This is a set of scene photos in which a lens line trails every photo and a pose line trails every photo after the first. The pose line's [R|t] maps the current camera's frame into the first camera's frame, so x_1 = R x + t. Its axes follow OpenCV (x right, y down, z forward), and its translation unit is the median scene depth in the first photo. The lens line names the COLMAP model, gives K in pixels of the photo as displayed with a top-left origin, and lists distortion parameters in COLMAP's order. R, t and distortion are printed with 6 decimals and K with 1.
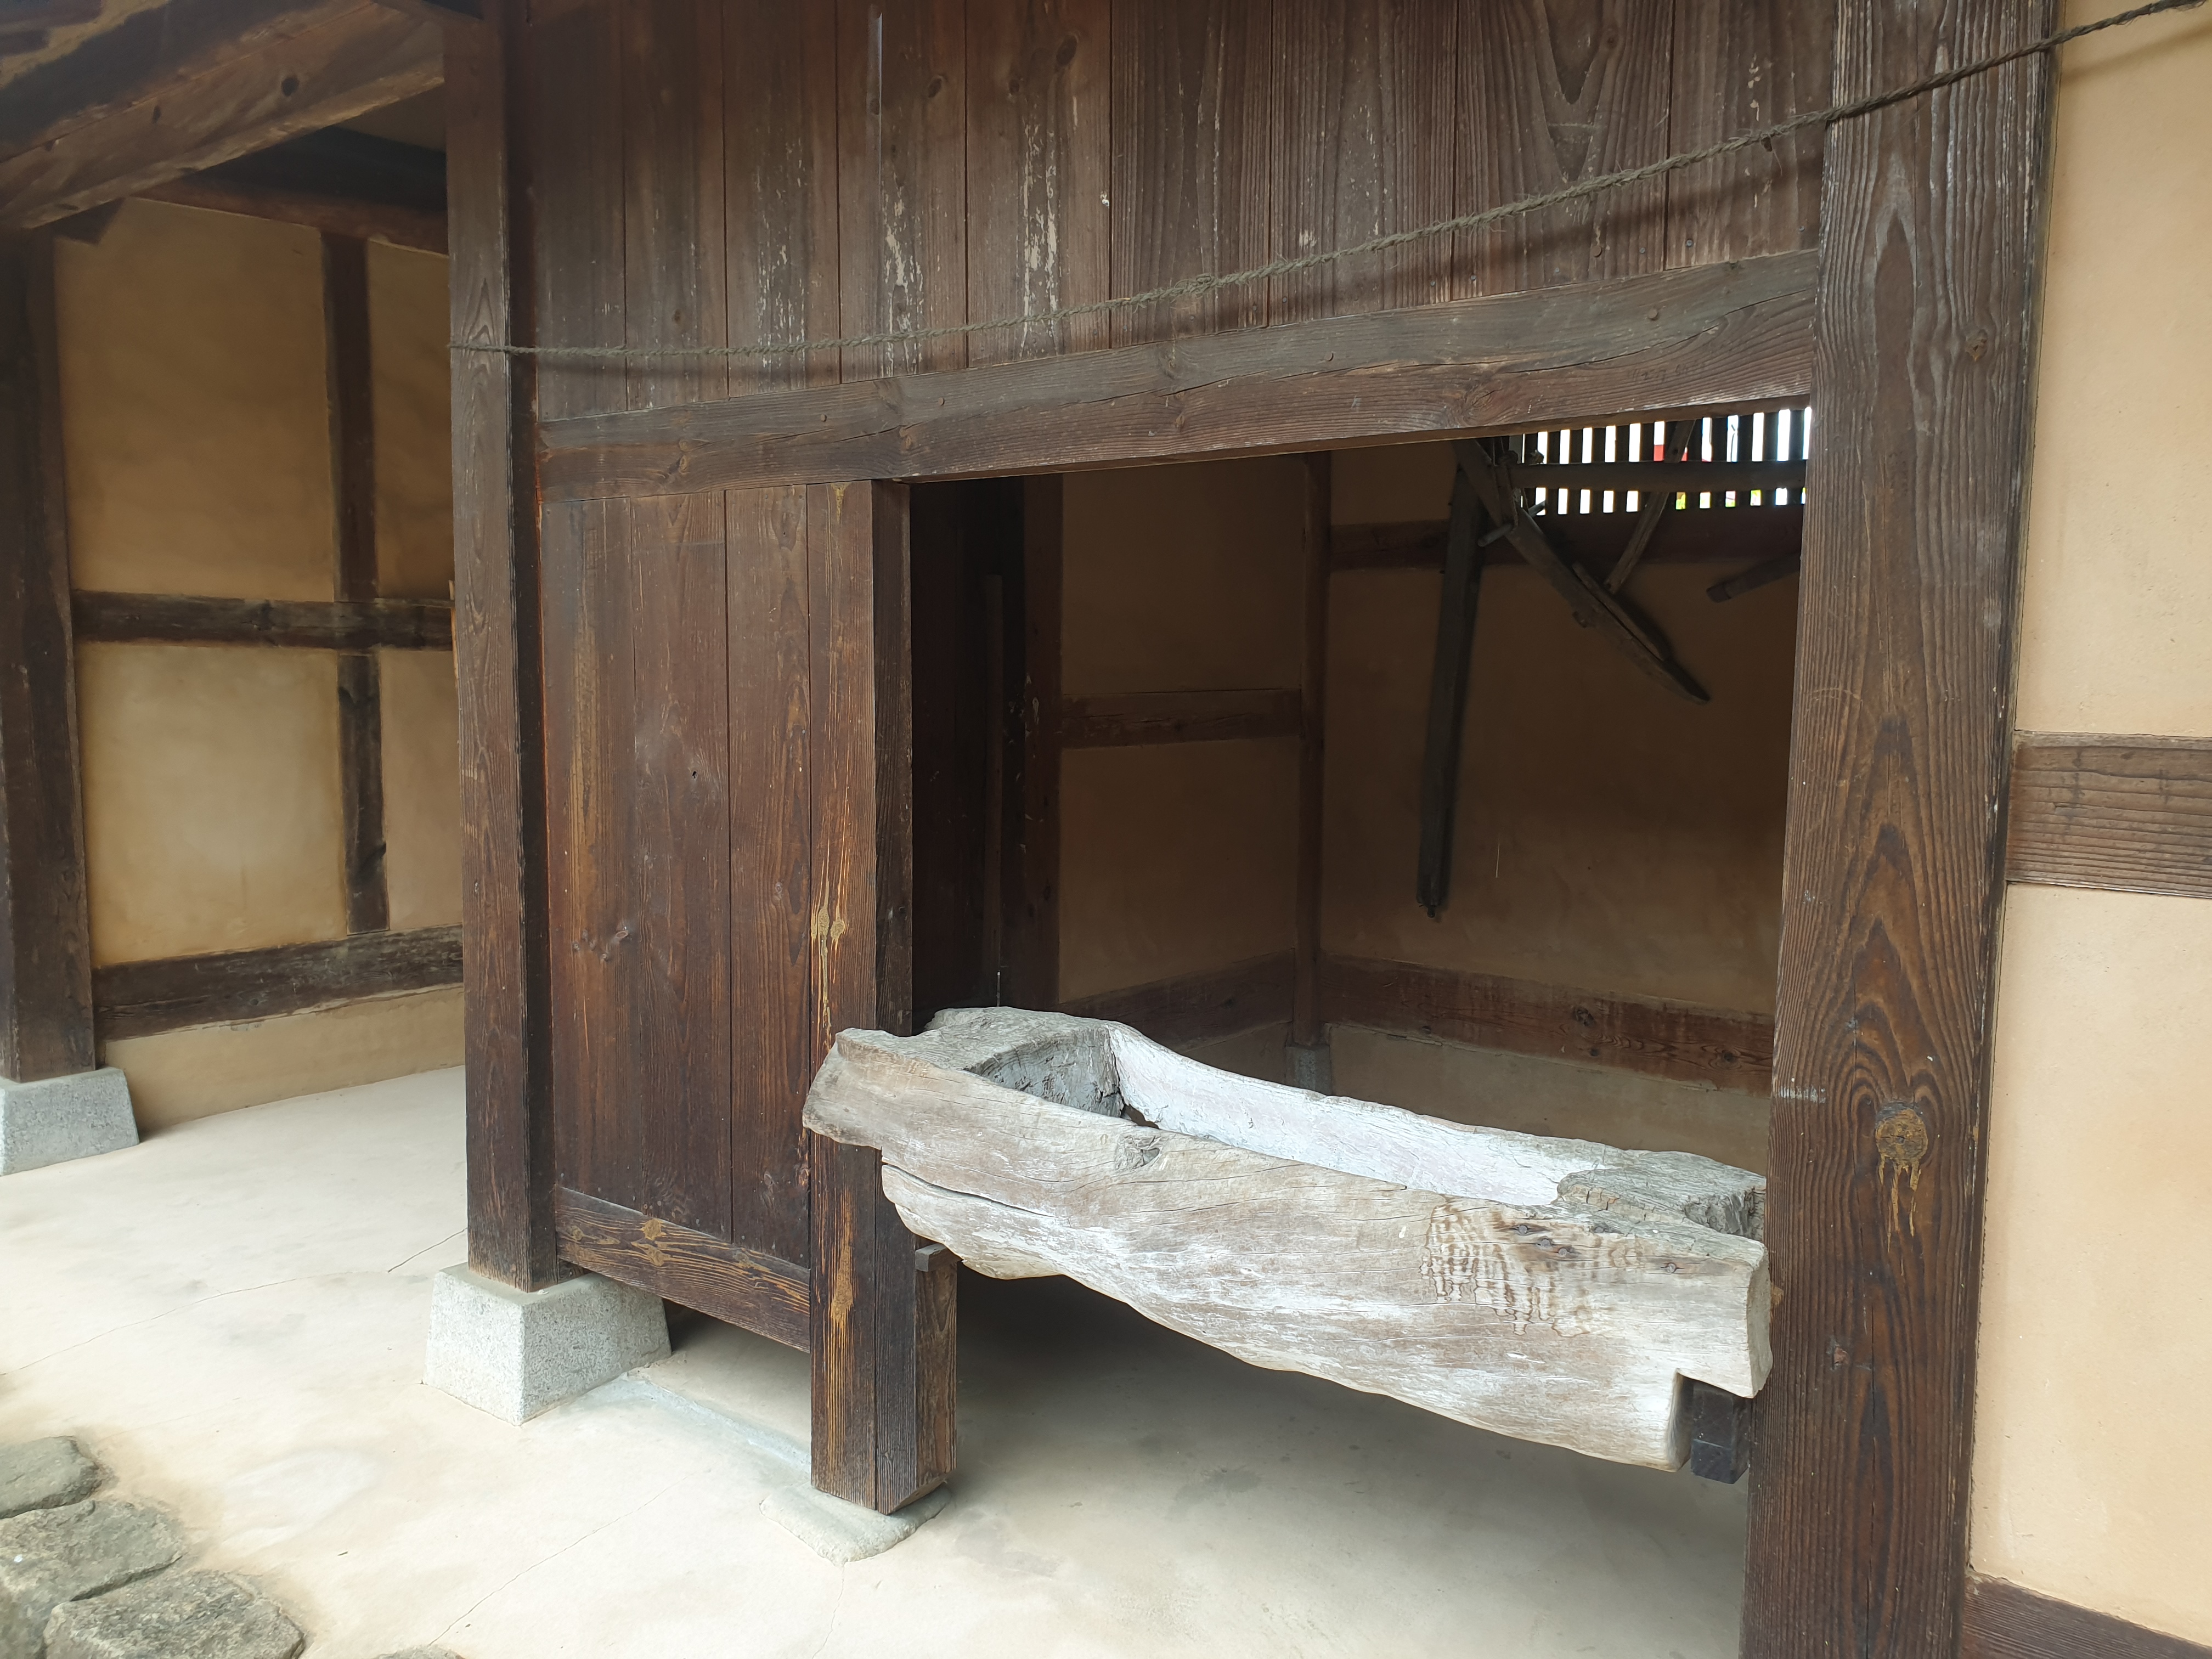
lens RADIAL K [[1690.5, 0, 1106.0], [0, 1690.5, 829.5], [0, 0, 1]] dist [0.007767, 0.005079]
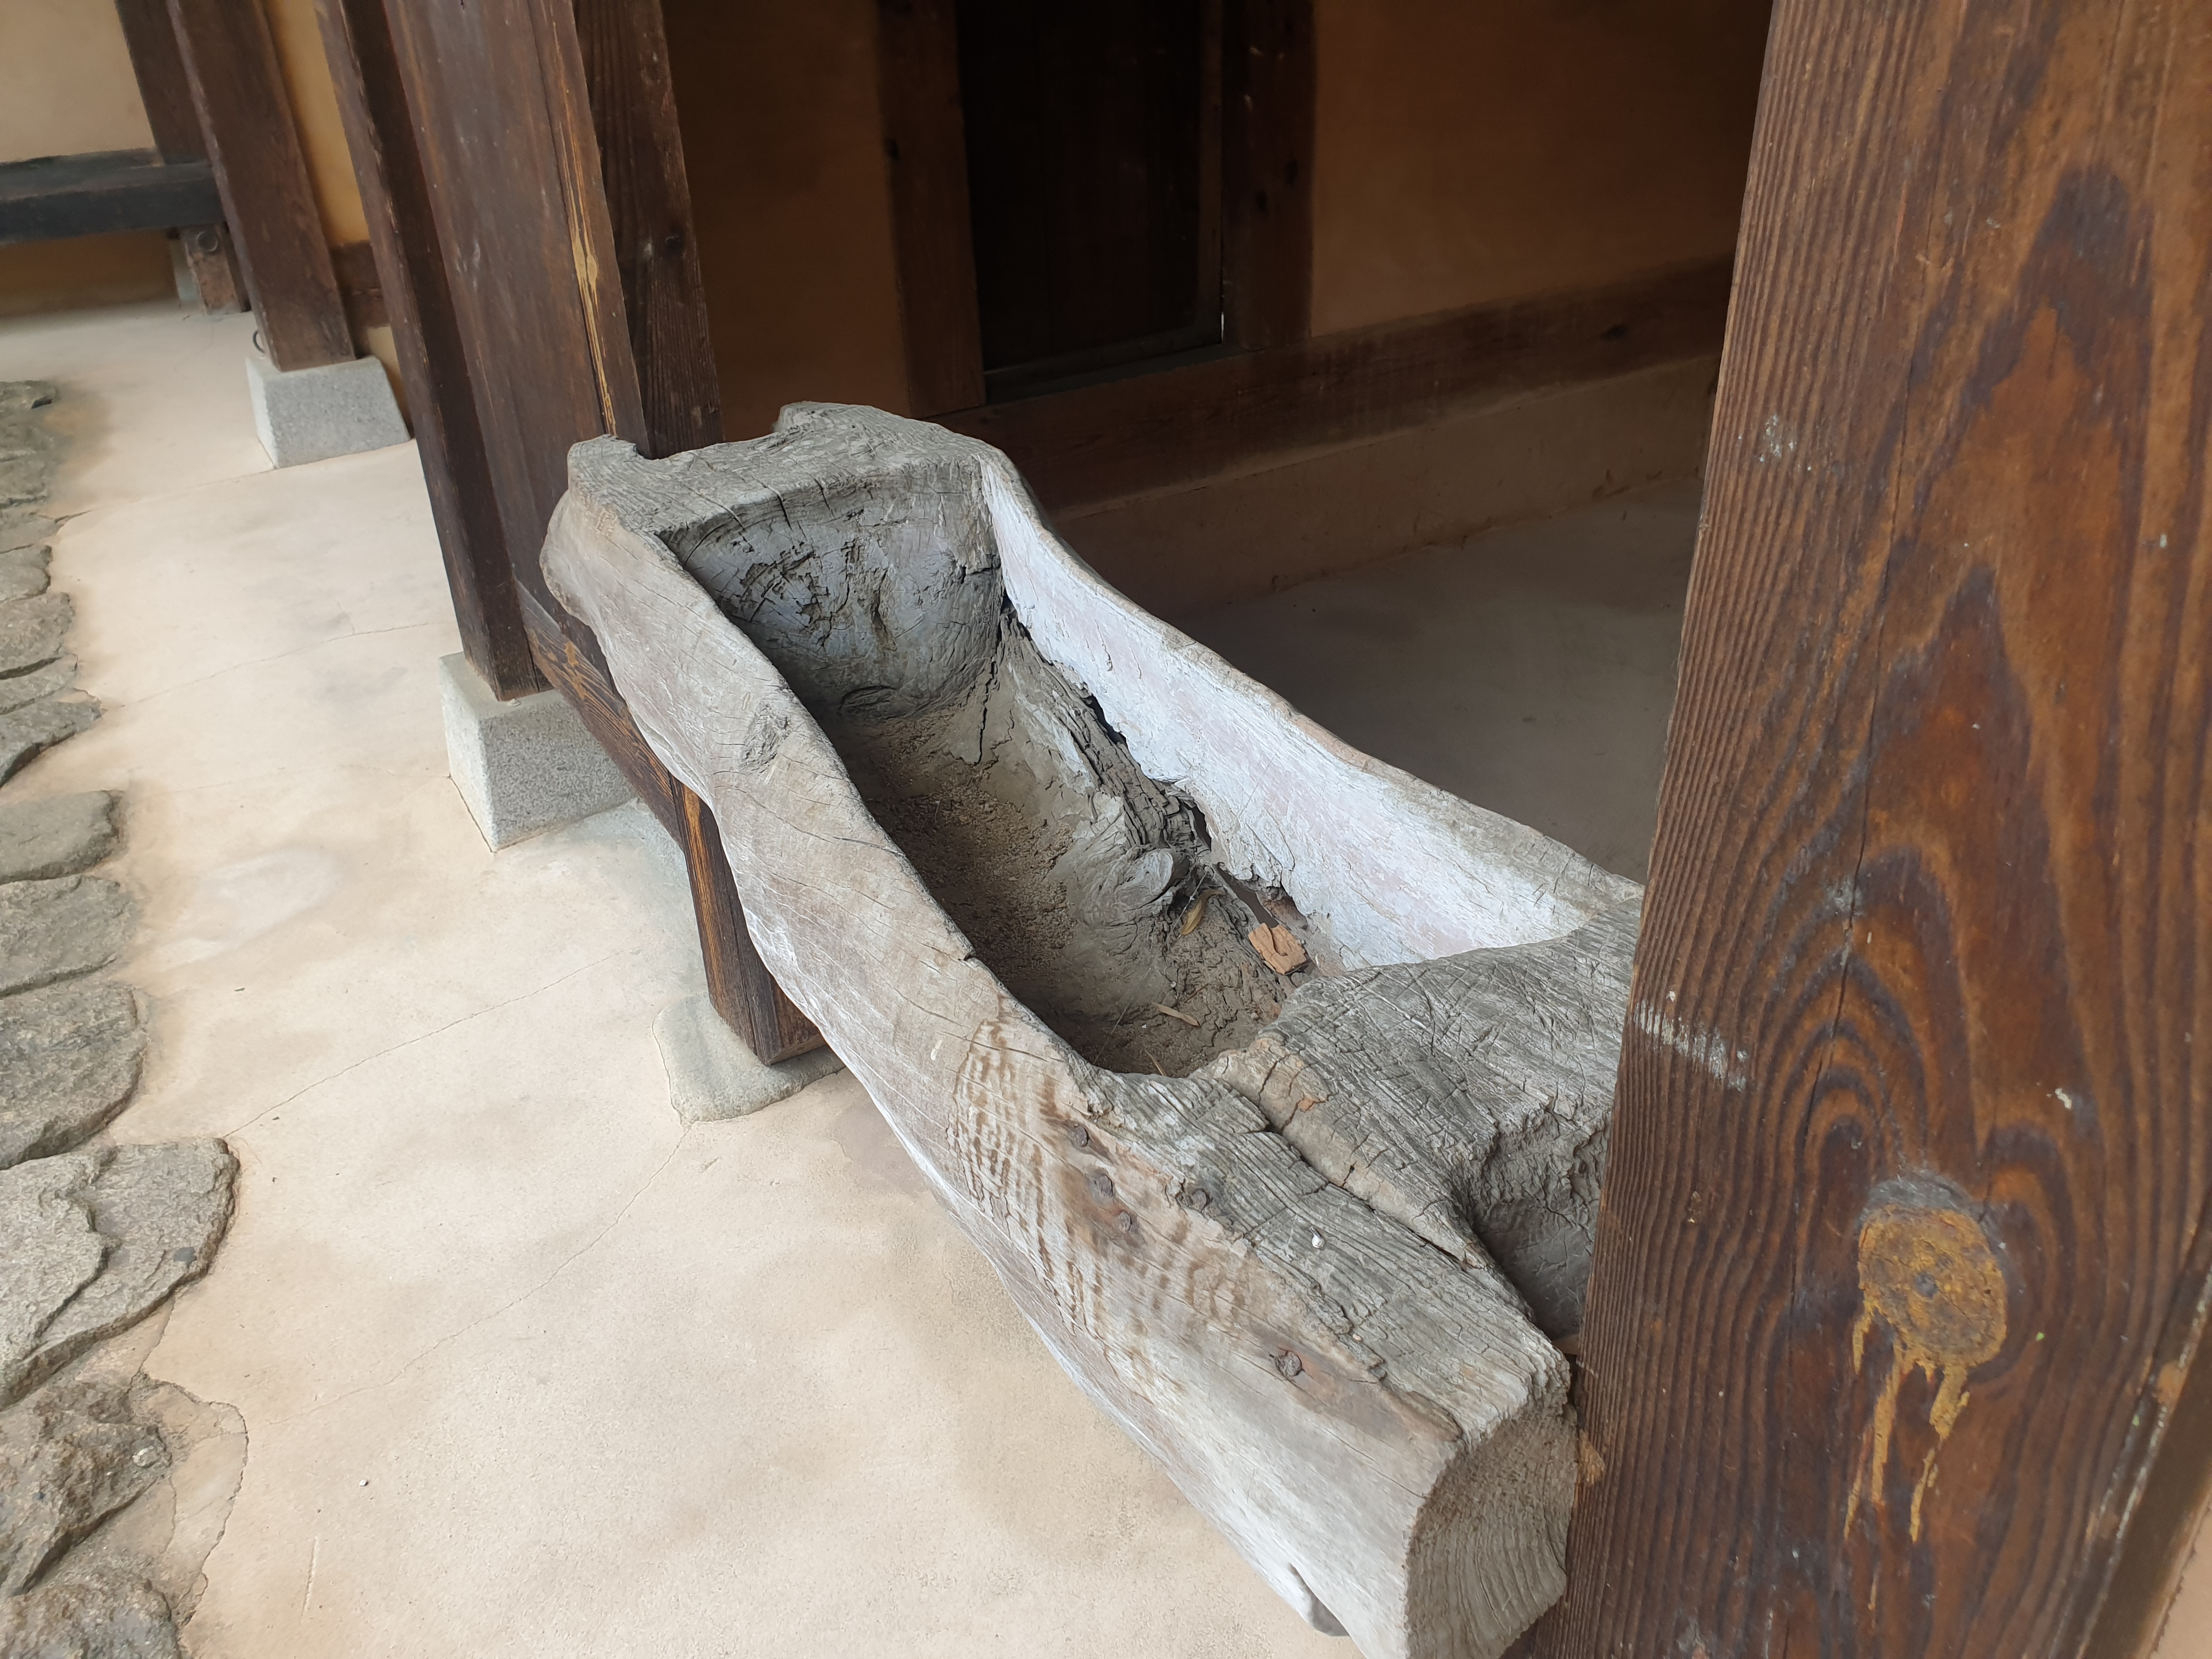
lens RADIAL K [[1703.2, 0, 1108.3], [0, 1703.2, 801.7], [0, 0, 1]] dist [0.017597, 0.000168]
pose [[0.931819, 0.130637, -0.338597, 0.303169], [0.017212, 0.916012, 0.400780, -0.014033], [0.362516, -0.379283, 0.851309, 0.514475]]
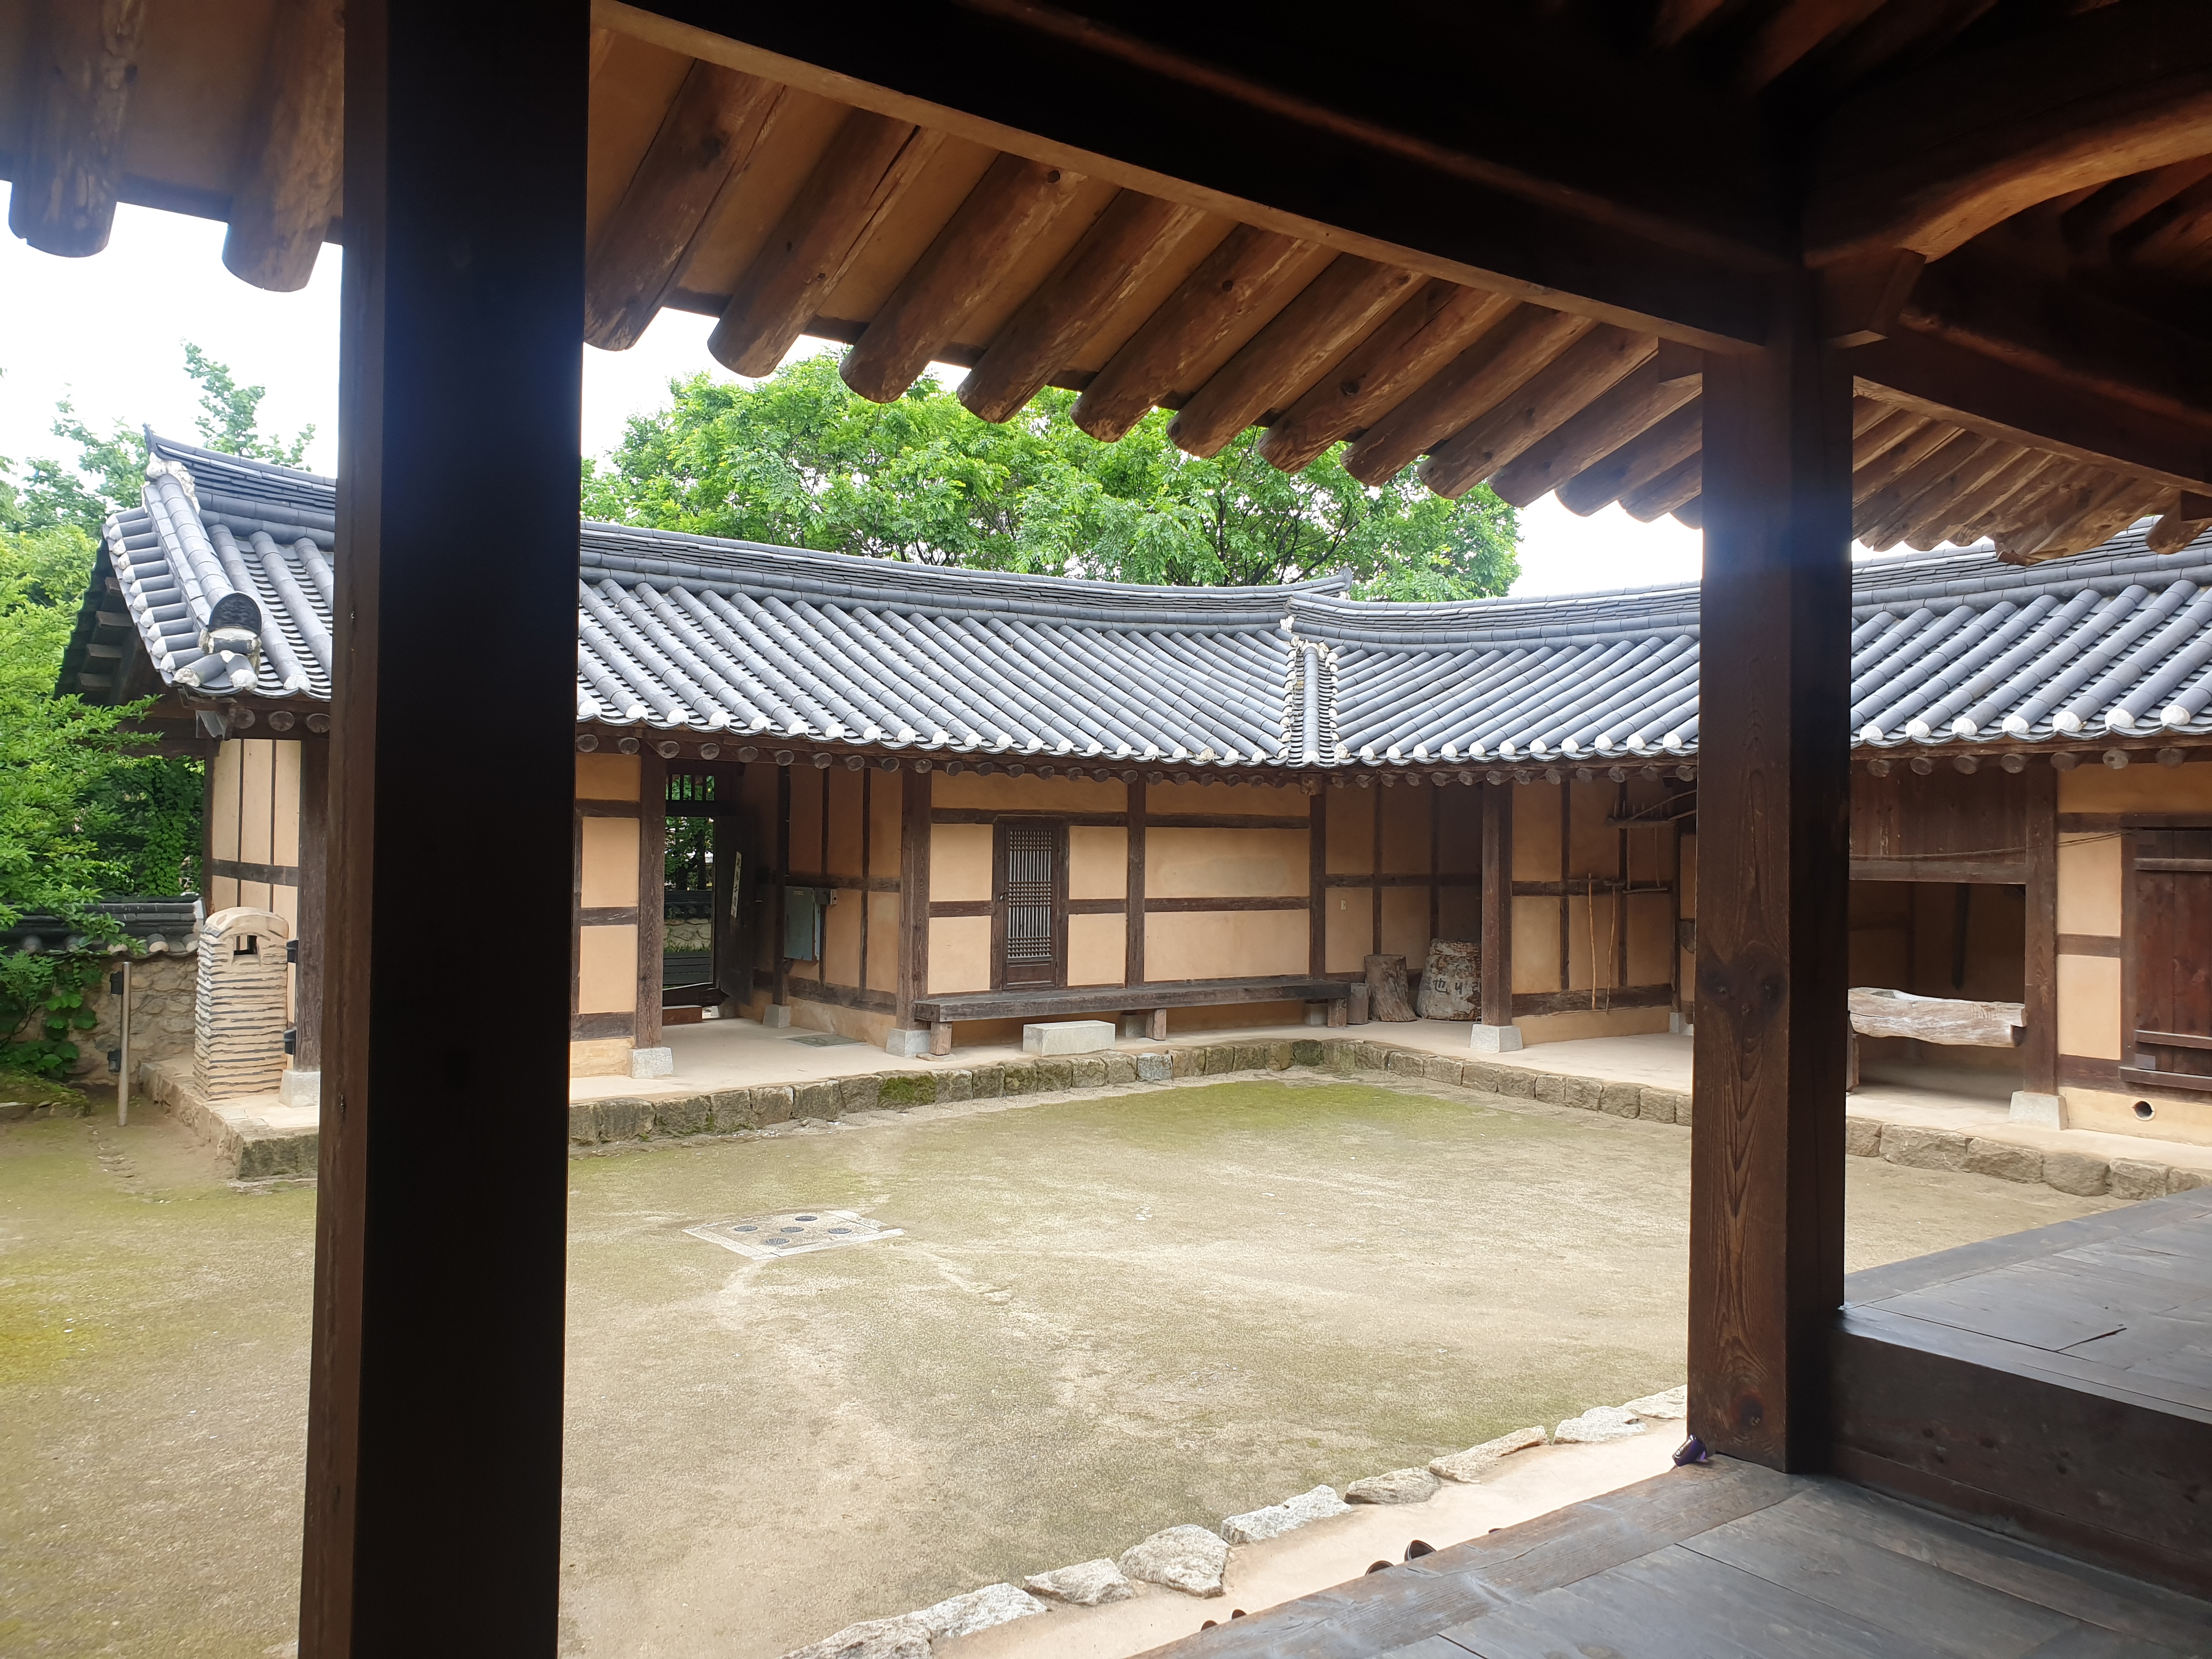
lens RADIAL K [[1721.8, 0, 1066.7], [0, 1721.8, 796.5], [0, 0, 1]] dist [0.030140, -0.001107]
pose [[0.966306, -0.005825, -0.257329, -1.155910], [-0.025806, 0.992514, -0.119372, 0.253176], [0.256099, 0.121990, 0.958922, -5.121490]]
